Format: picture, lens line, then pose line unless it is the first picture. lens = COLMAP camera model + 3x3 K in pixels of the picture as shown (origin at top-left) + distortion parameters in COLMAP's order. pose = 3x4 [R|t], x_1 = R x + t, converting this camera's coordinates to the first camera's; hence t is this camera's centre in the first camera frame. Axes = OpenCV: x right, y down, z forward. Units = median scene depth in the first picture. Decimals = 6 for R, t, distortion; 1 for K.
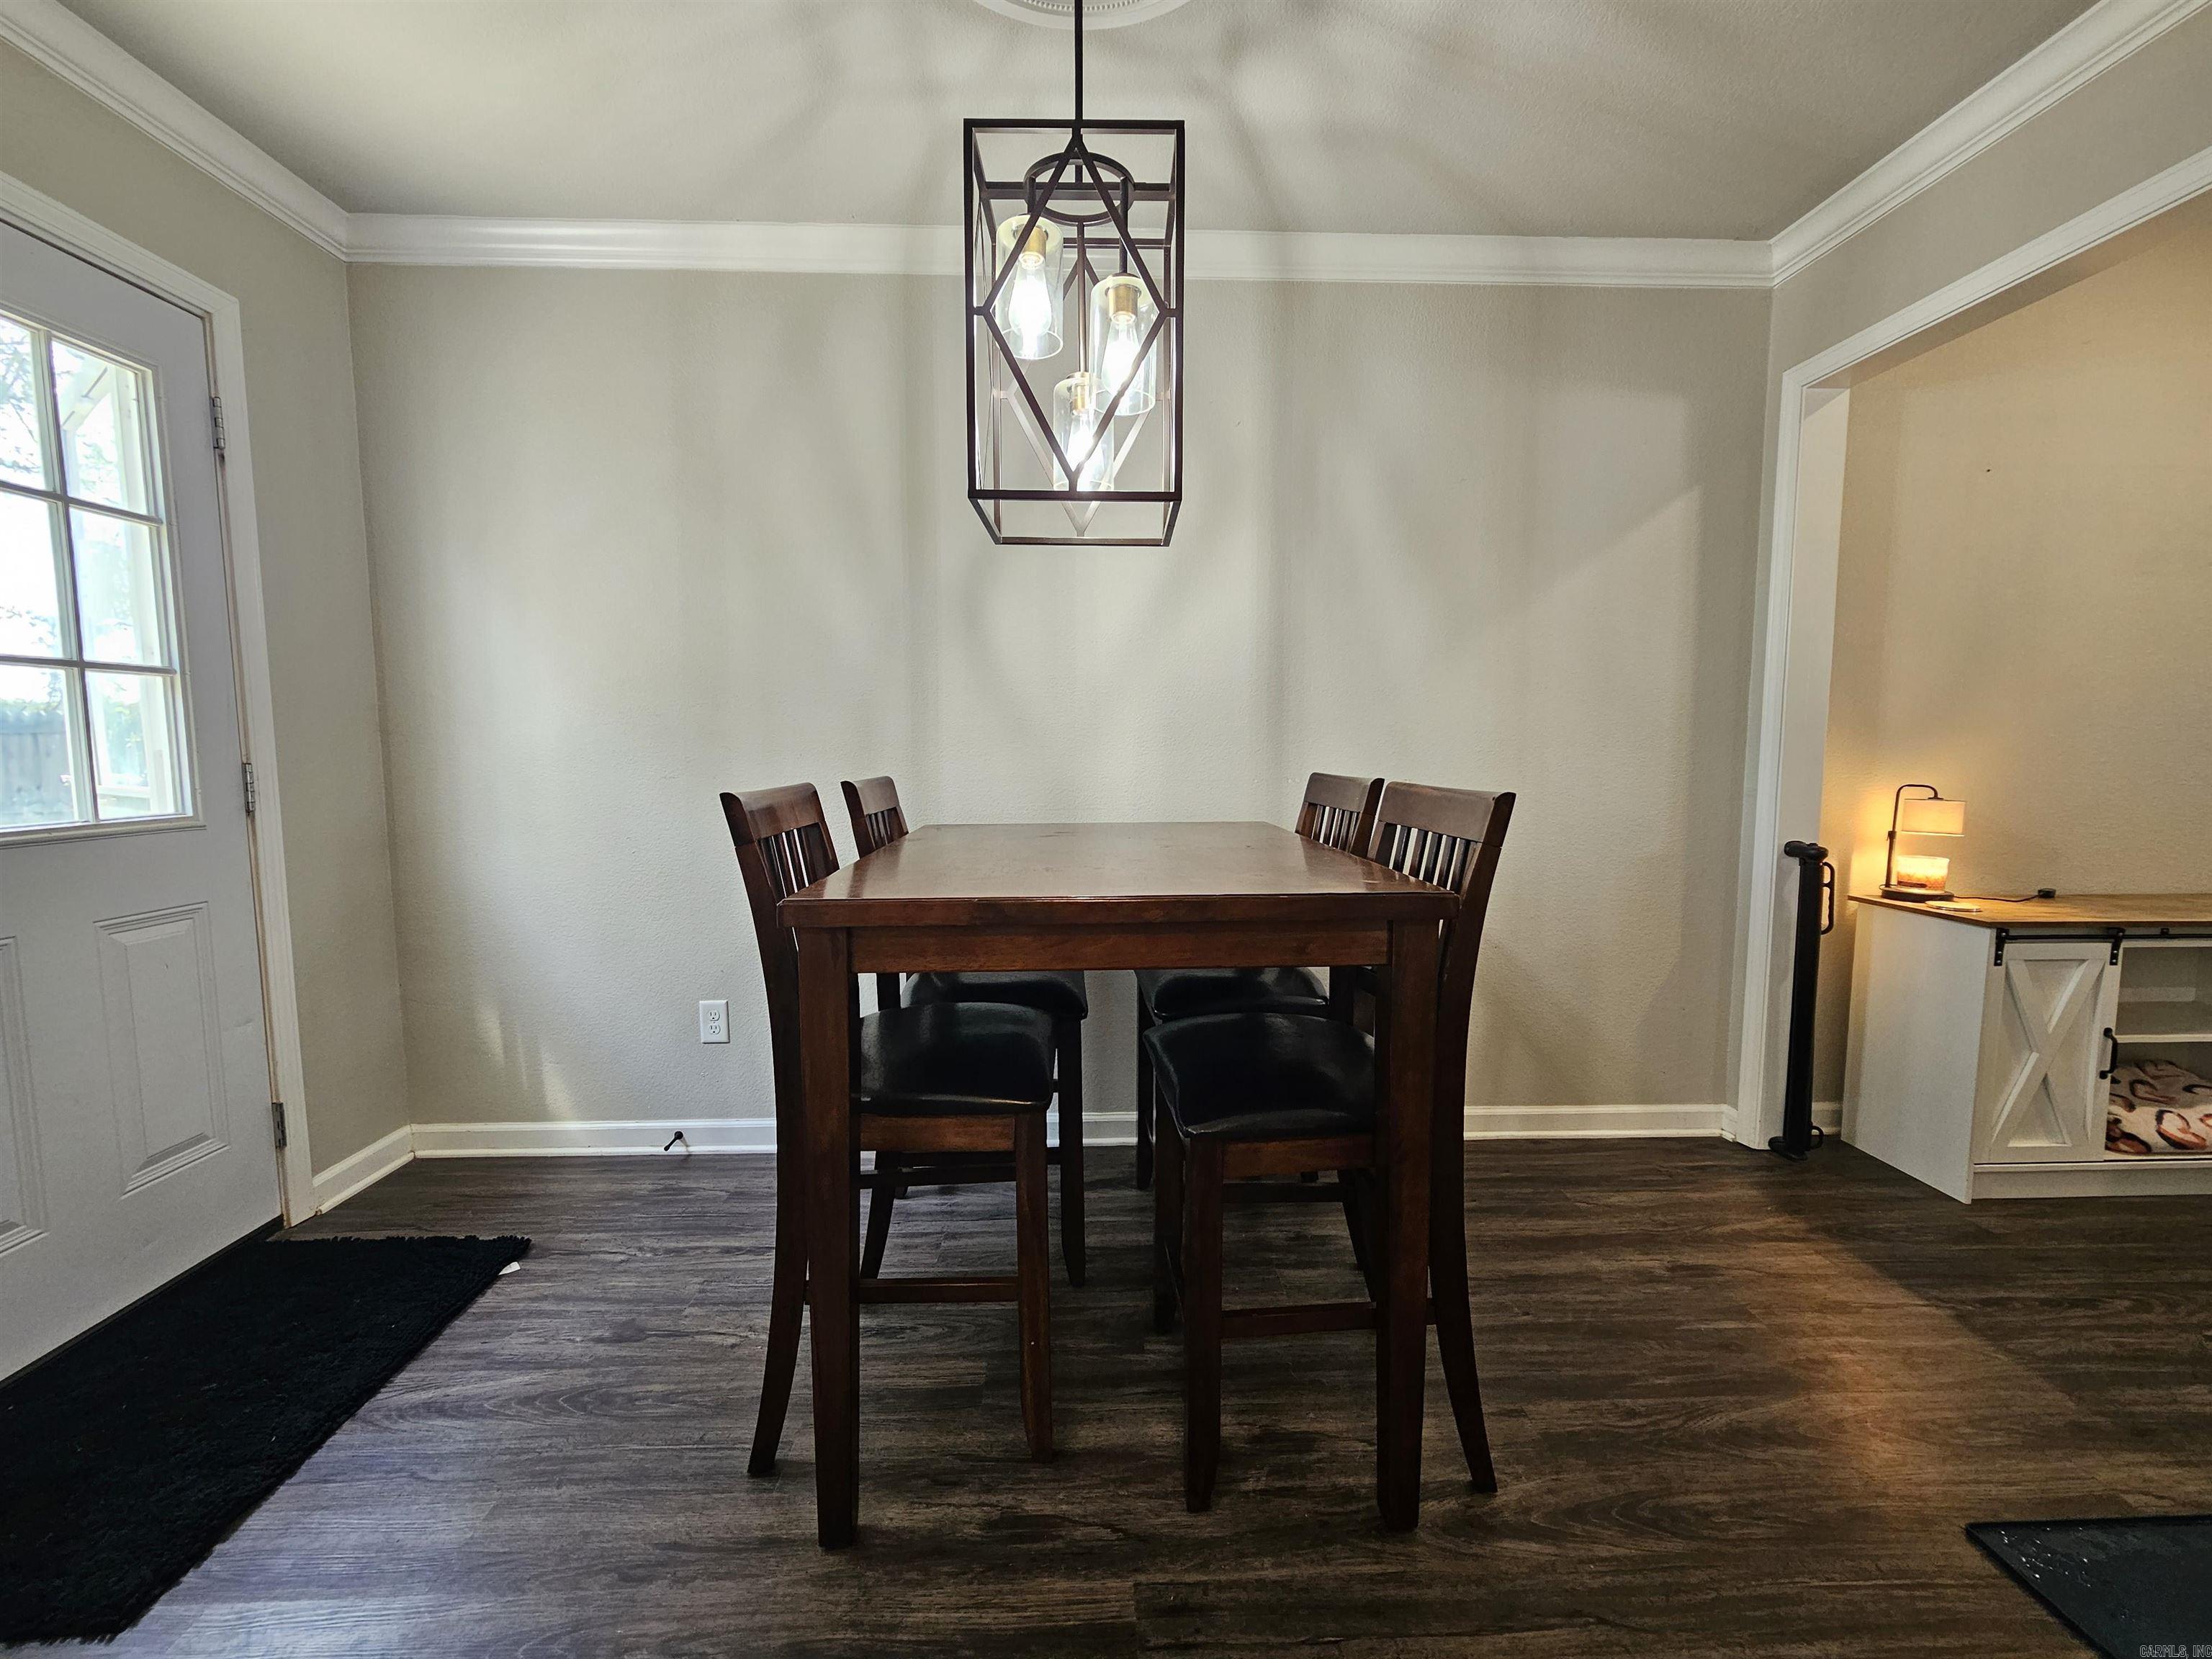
lens RADIAL K [[910.3, 0, 1107.8], [0, 910.3, 828.2], [0, 0, 1]] dist [-0.004755, 0.001248]
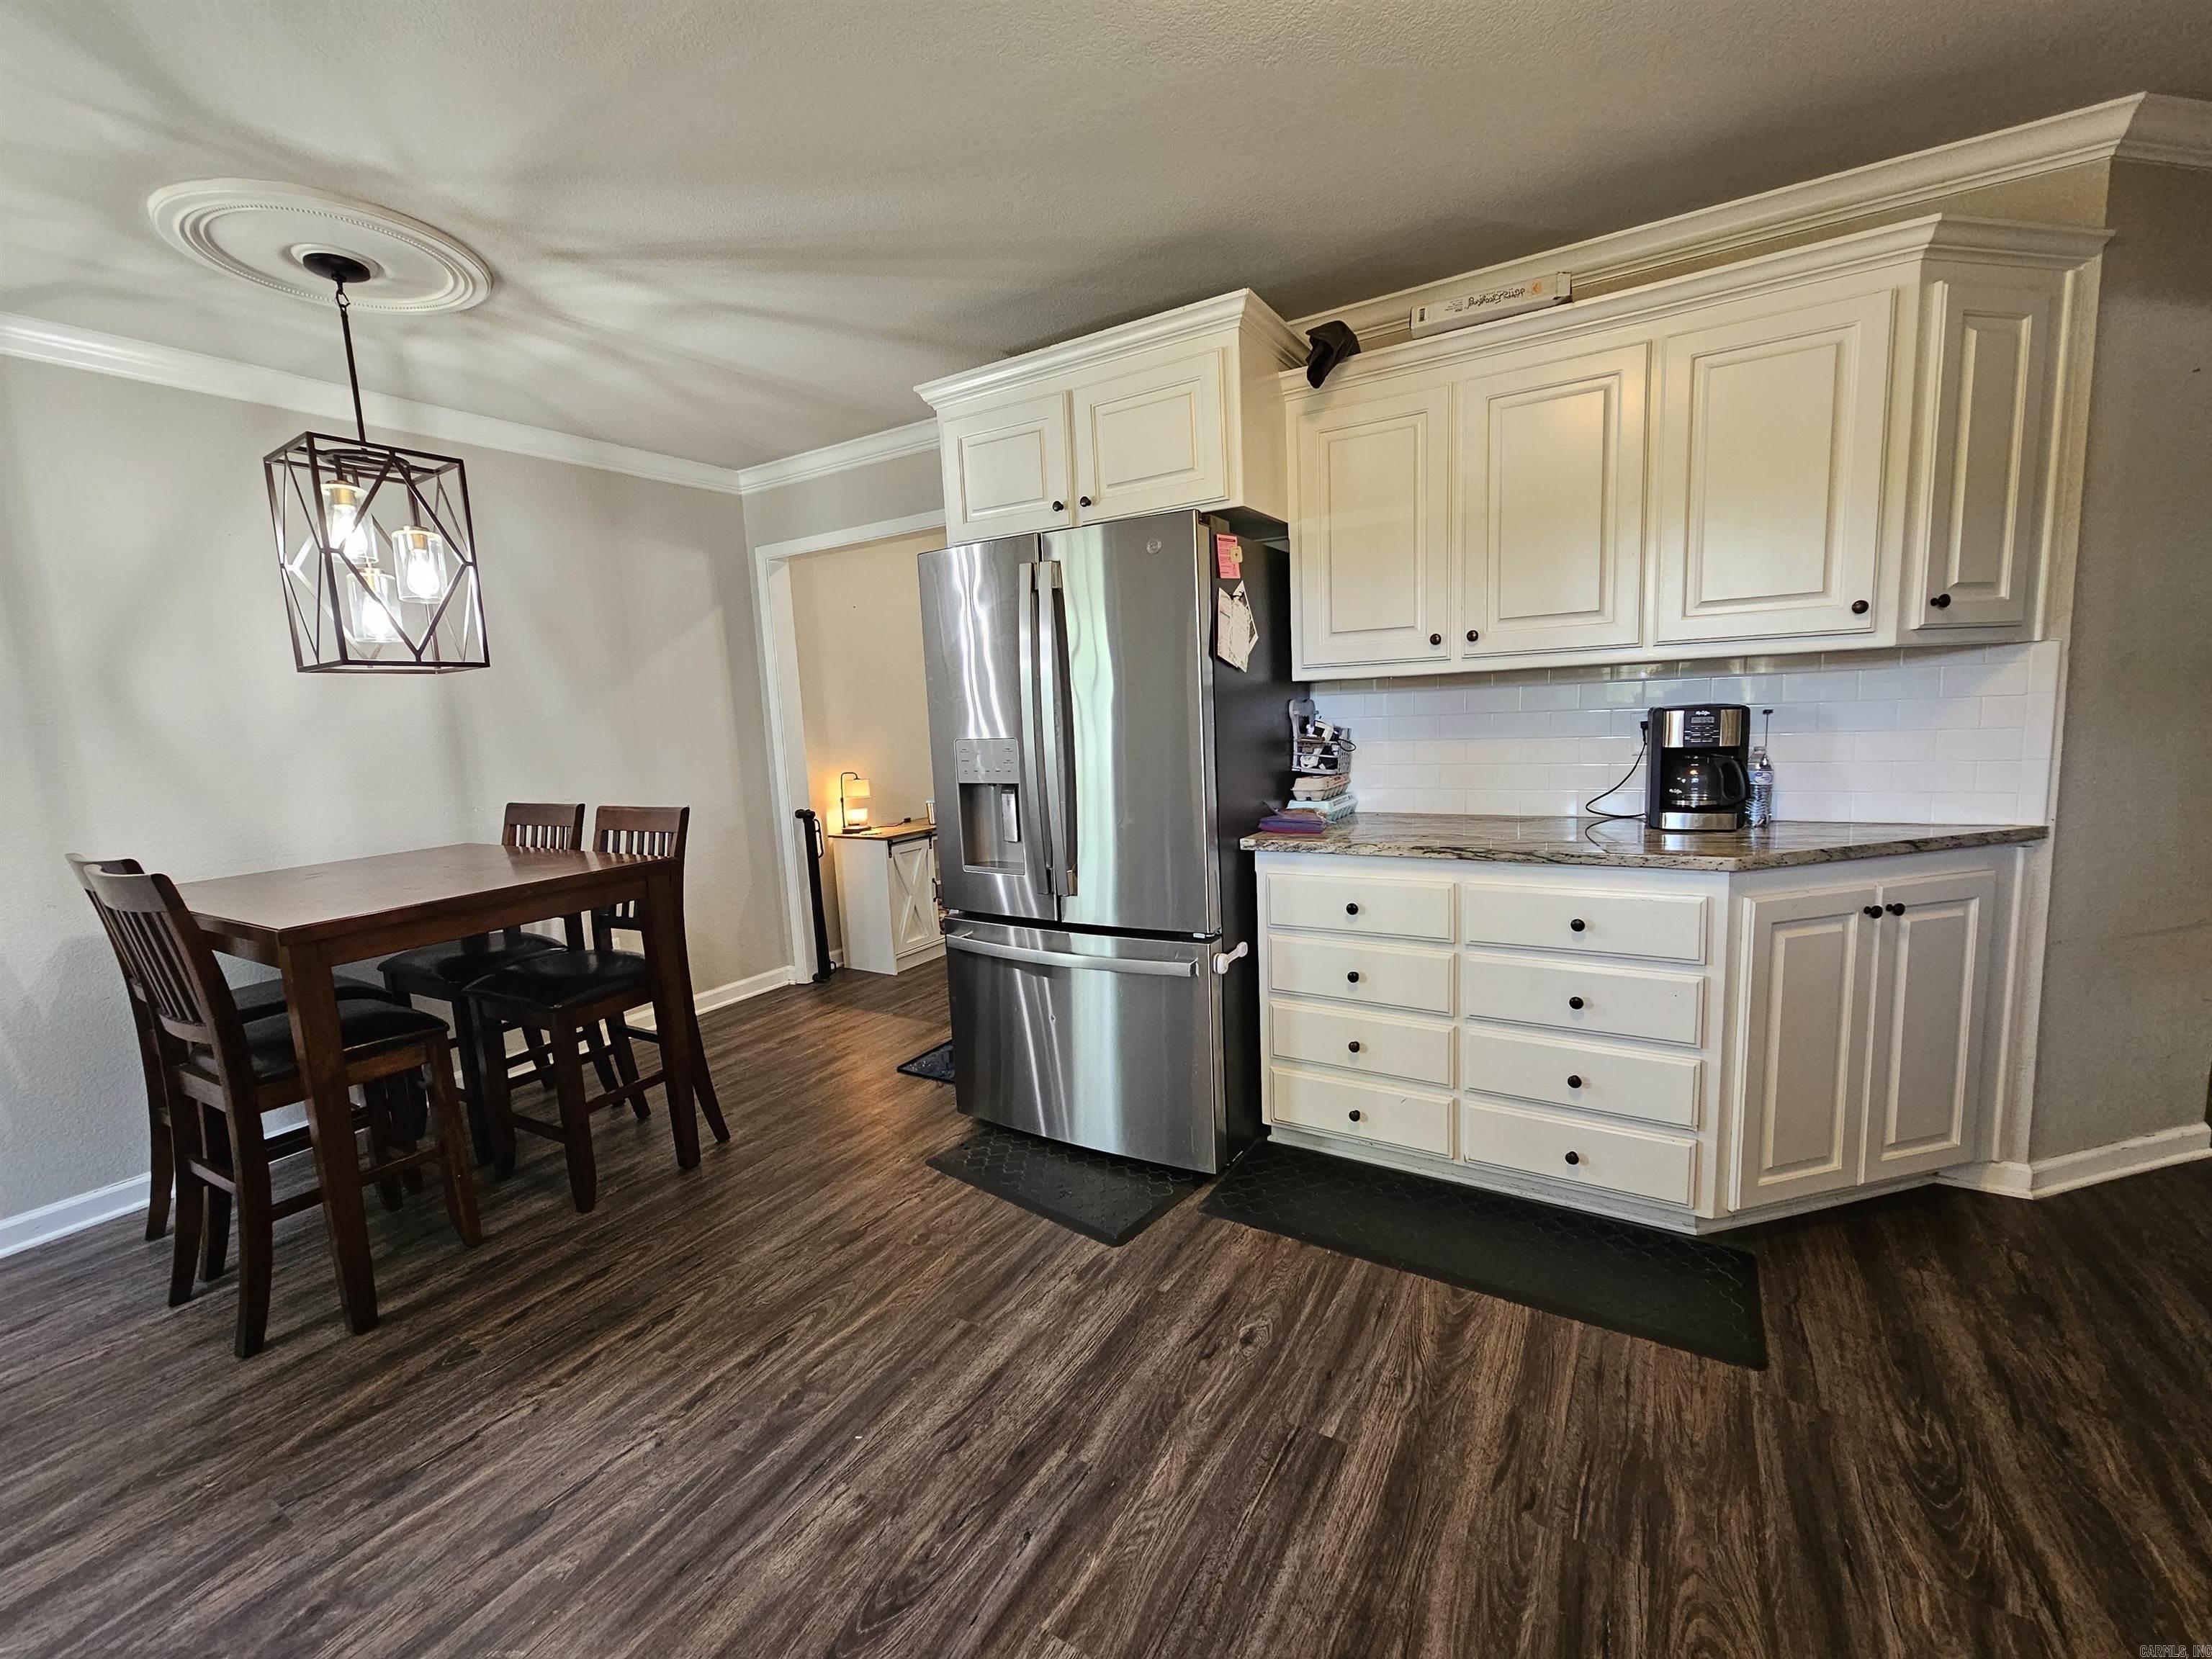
lens RADIAL K [[910.3, 0, 1107.8], [0, 910.3, 828.2], [0, 0, 1]] dist [-0.004755, 0.001248]
pose [[0.550150, -0.135607, 0.823982, -0.424538], [0.120441, 0.989295, 0.082398, -0.025670], [-0.826335, 0.053910, 0.560593, -0.547890]]
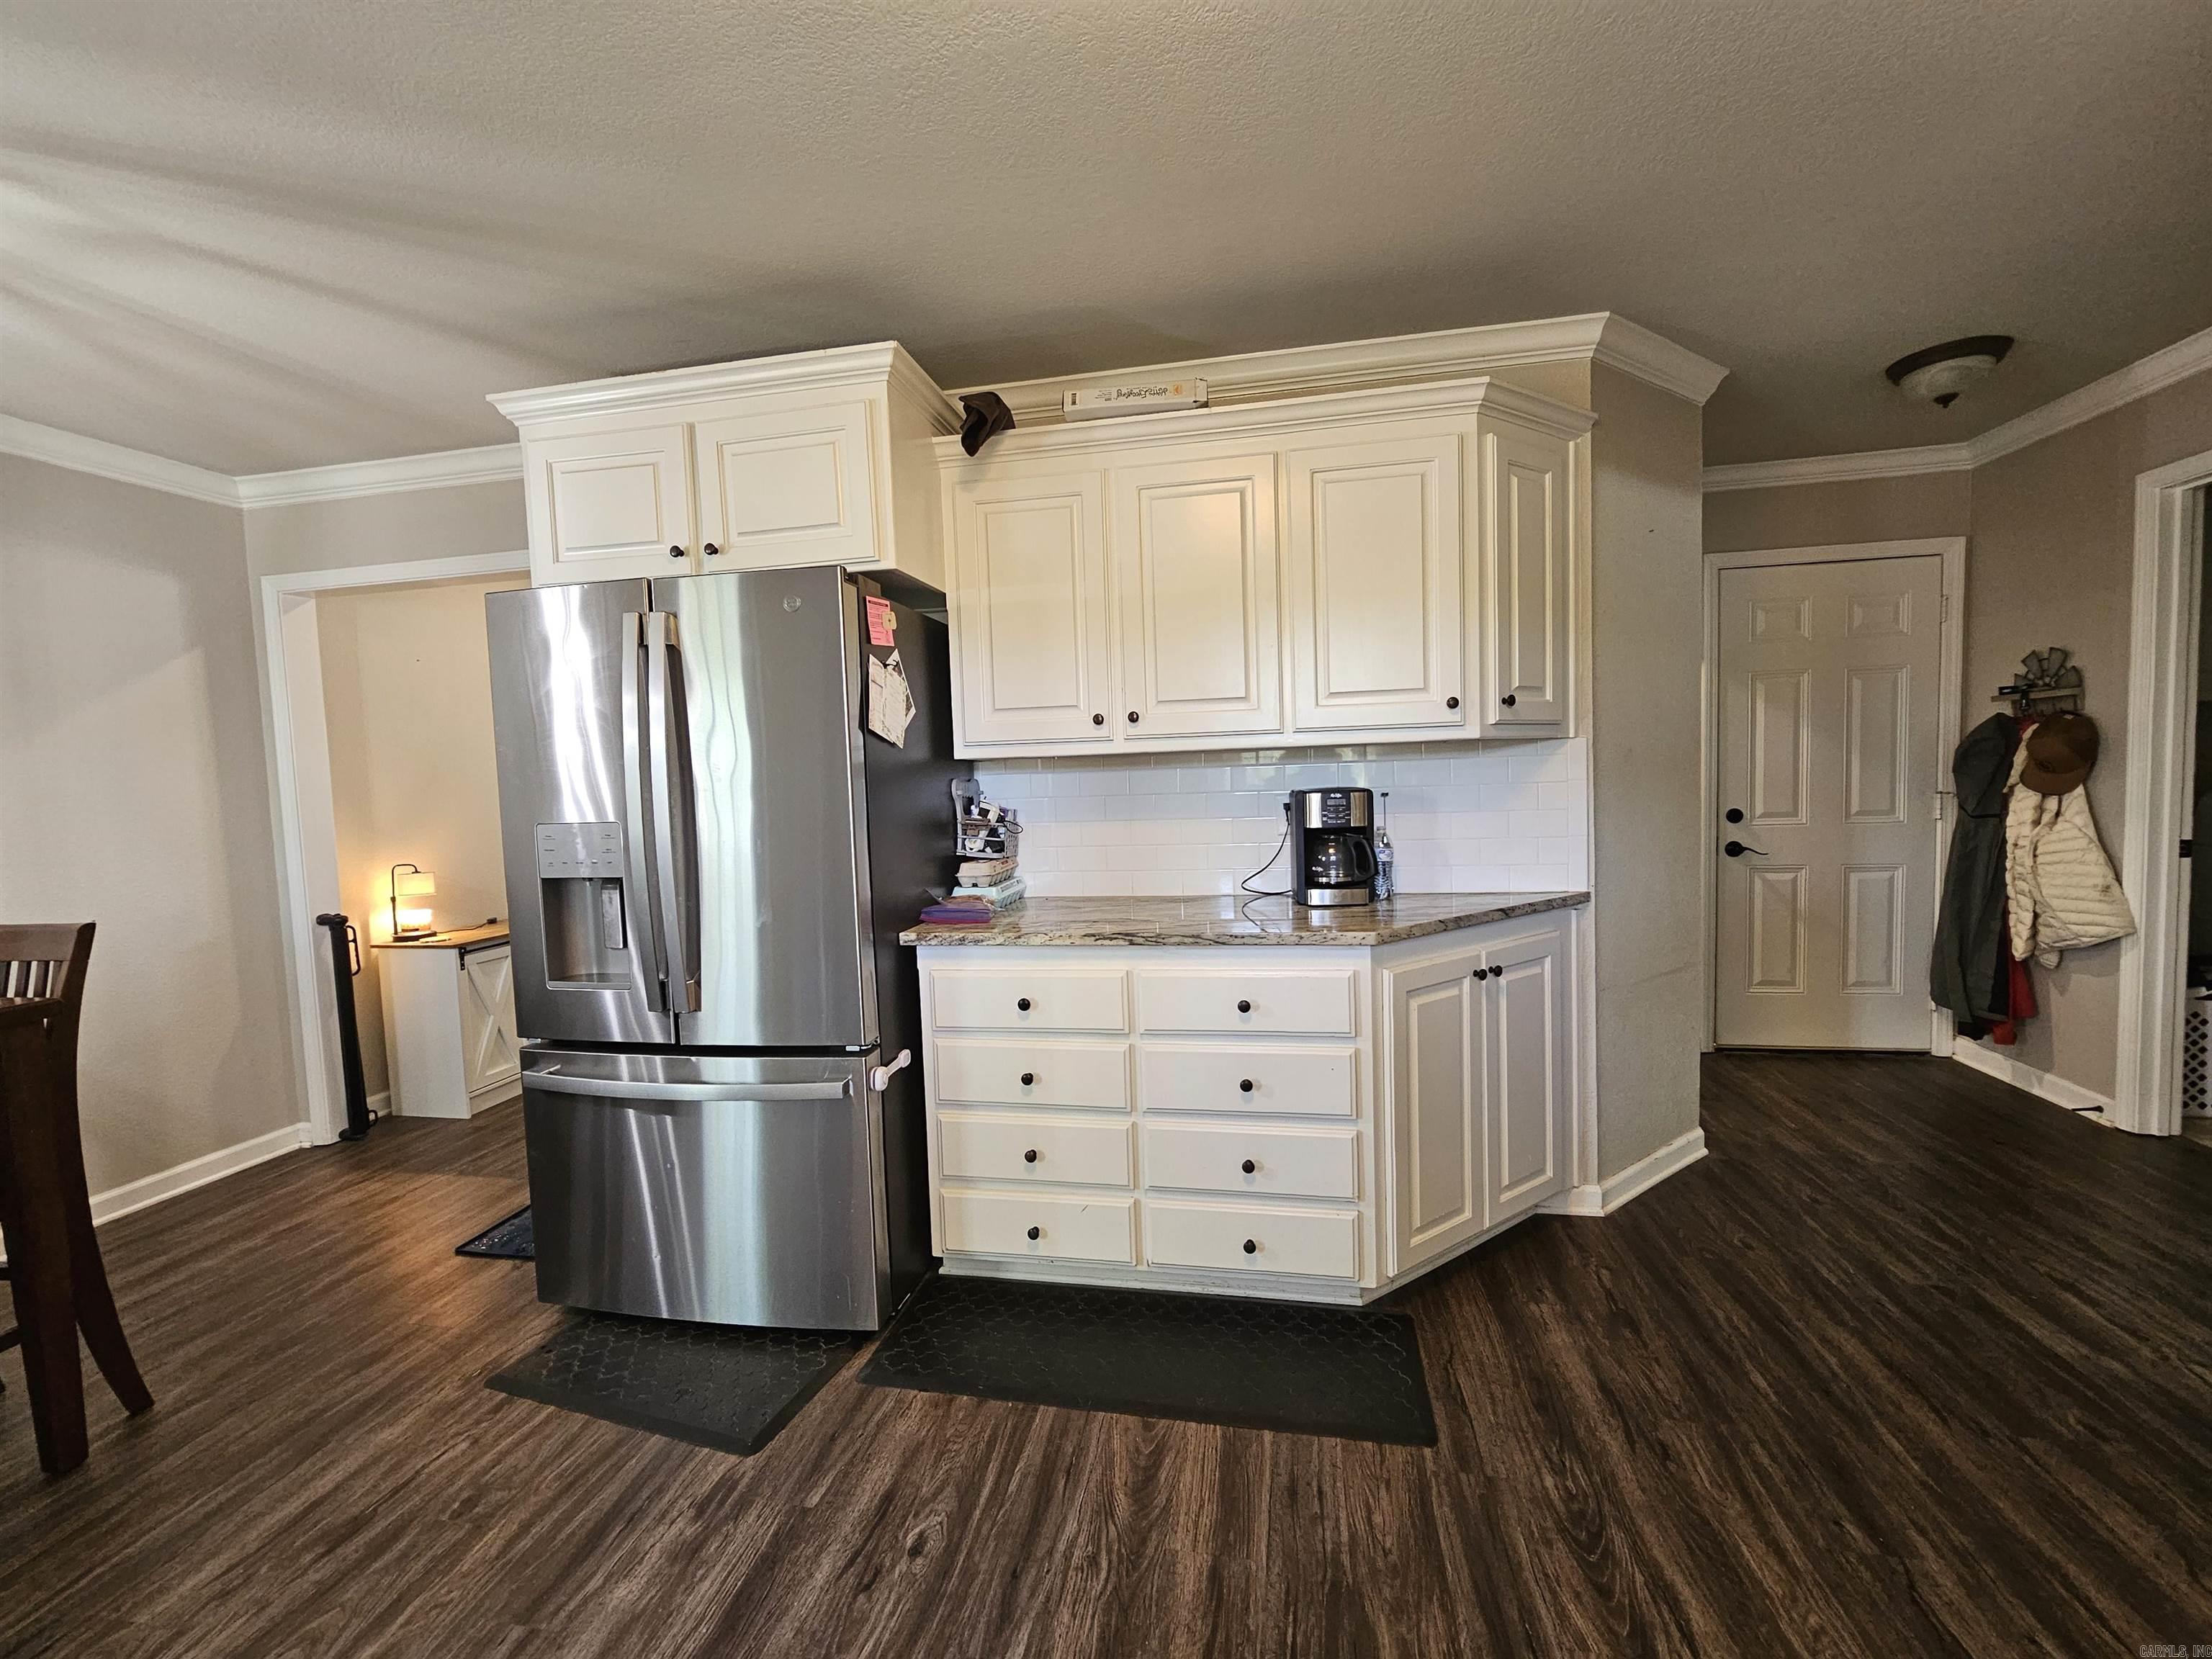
lens RADIAL K [[910.3, 0, 1107.8], [0, 910.3, 828.2], [0, 0, 1]] dist [-0.004755, 0.001248]
pose [[0.223398, -0.066311, 0.972469, -0.333401], [0.121383, 0.991810, 0.039745, -0.026780], [-0.967140, 0.109162, 0.229618, -0.518815]]
